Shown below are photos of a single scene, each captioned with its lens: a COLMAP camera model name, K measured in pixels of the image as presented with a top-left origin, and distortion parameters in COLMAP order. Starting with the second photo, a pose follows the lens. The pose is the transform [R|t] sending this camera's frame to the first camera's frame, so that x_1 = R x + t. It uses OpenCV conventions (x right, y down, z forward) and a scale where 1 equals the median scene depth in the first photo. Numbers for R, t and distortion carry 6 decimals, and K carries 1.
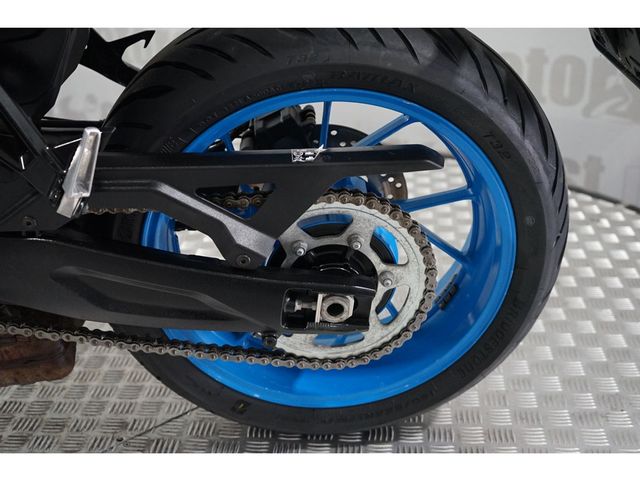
lens RADIAL K [[814.0, 0, 318.6], [0, 814.0, 241.8], [0, 0, 1]] dist [0.014123, 0.000000]
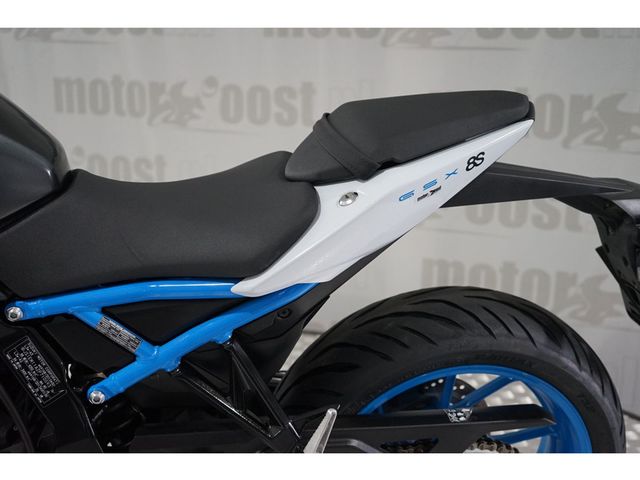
lens RADIAL K [[814.0, 0, 323.1], [0, 814.0, 239.3], [0, 0, 1]] dist [0.014123, 0.000000]
pose [[0.991799, 0.012875, 0.127159, -0.407588], [0.011125, 0.982441, -0.186244, -0.143158], [-0.127324, 0.186131, 0.974240, -0.332580]]
